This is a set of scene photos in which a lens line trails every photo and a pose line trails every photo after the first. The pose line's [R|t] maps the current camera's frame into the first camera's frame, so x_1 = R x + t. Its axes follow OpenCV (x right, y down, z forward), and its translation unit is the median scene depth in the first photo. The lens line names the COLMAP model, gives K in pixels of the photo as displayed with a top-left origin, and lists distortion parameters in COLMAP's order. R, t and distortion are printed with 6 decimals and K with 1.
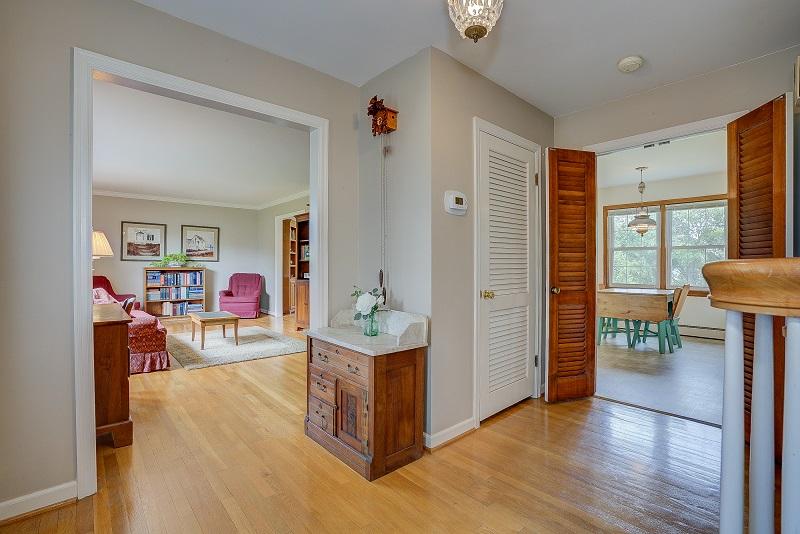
lens RADIAL K [[370.3, 0, 401.6], [0, 370.3, 265.3], [0, 0, 1]] dist [-0.061636, 0.020597]
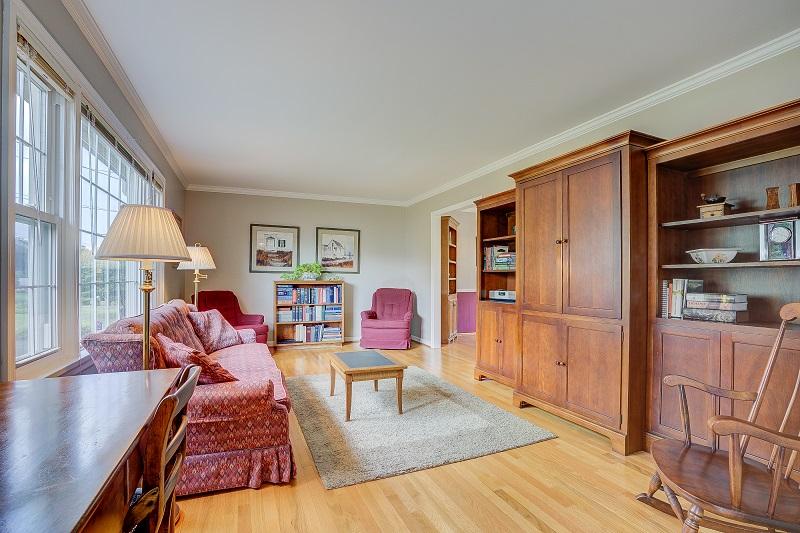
lens RADIAL K [[370.3, 0, 398.2], [0, 370.3, 273.7], [0, 0, 1]] dist [-0.061636, 0.020597]
pose [[0.946787, -0.002850, -0.321848, -0.184111], [-0.000727, 0.999939, -0.010991, -0.000750], [0.321859, 0.010640, 0.946728, 0.303926]]
